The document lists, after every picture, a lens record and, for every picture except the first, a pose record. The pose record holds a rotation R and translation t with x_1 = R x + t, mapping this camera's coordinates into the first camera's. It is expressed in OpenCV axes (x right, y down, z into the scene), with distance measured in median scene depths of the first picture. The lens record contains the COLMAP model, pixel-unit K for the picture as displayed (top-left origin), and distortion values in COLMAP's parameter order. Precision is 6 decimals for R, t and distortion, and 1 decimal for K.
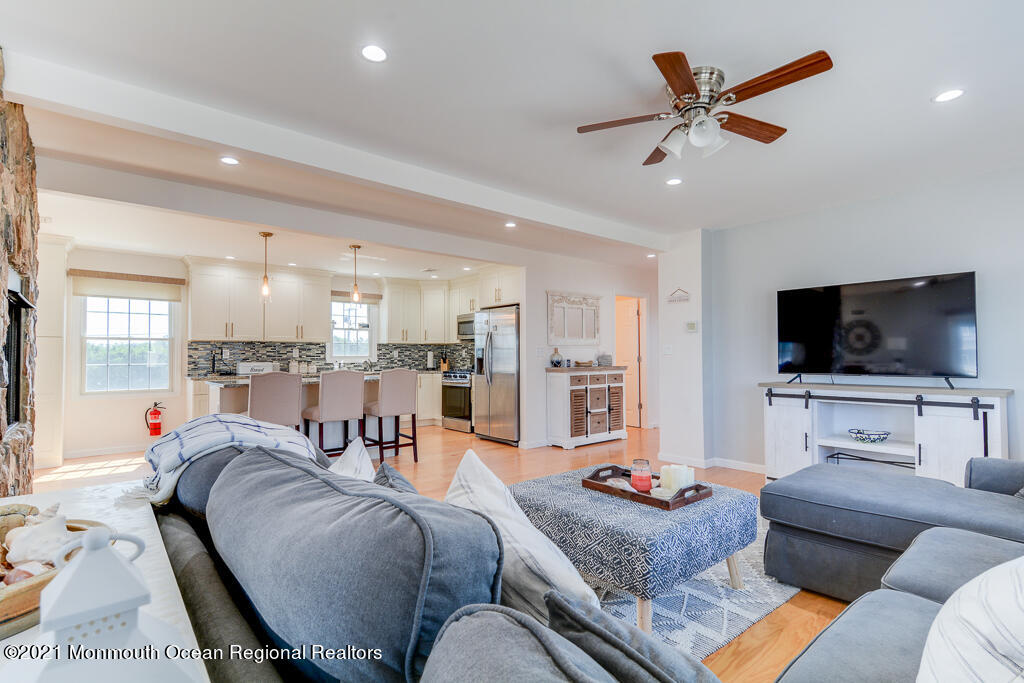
lens RADIAL K [[493.9, 0, 501.8], [0, 493.9, 346.2], [0, 0, 1]] dist [0.029515, -0.011666]
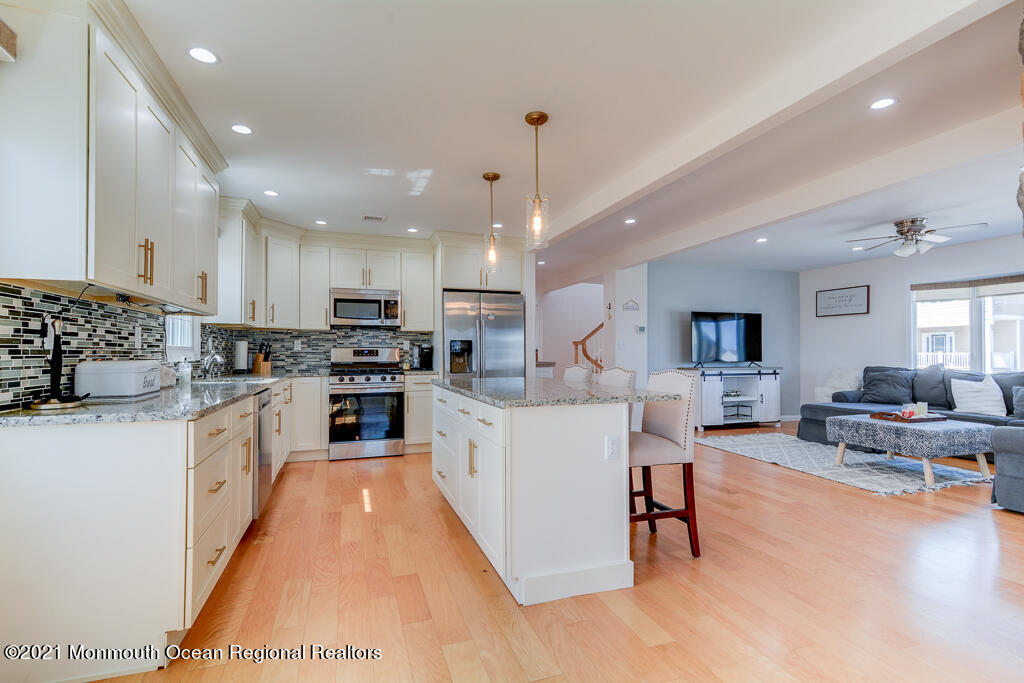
lens RADIAL K [[493.9, 0, 508.8], [0, 493.9, 345.3], [0, 0, 1]] dist [0.029515, -0.011666]
pose [[0.351799, 0.017833, 0.935906, -0.724092], [-0.020998, 0.999717, -0.011156, 0.019629], [-0.935840, -0.015727, 0.352074, 0.623210]]
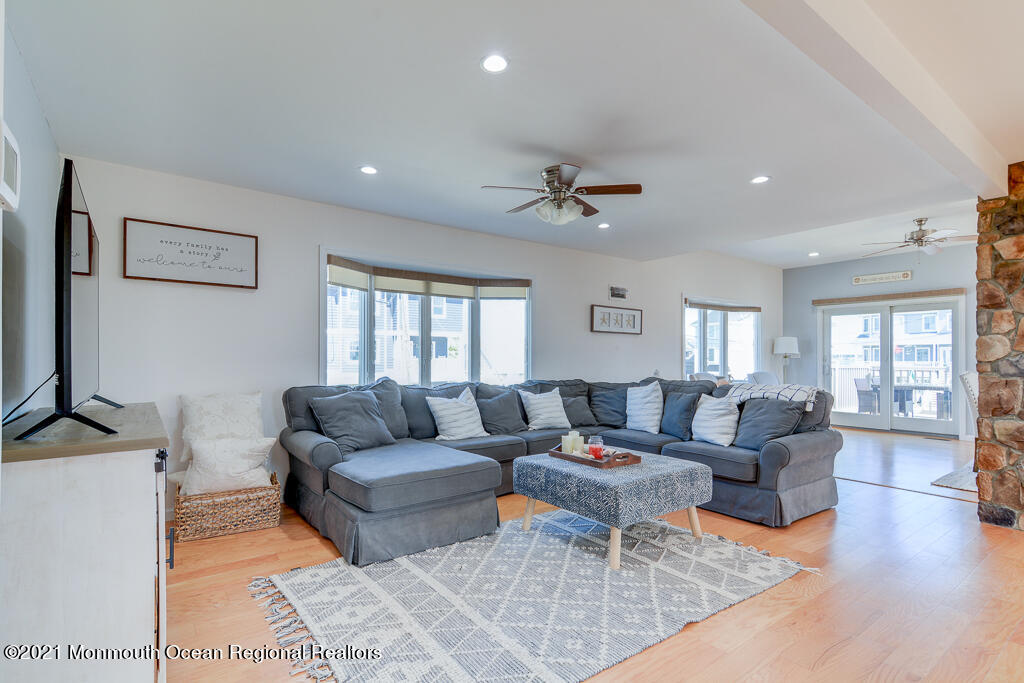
lens RADIAL K [[493.9, 0, 505.9], [0, 493.9, 358.4], [0, 0, 1]] dist [0.029515, -0.011666]
pose [[-0.999276, 0.003493, 0.037896, 0.167517], [0.002667, 0.999758, -0.021840, 0.016306], [-0.037963, -0.021723, -0.999043, 0.824624]]
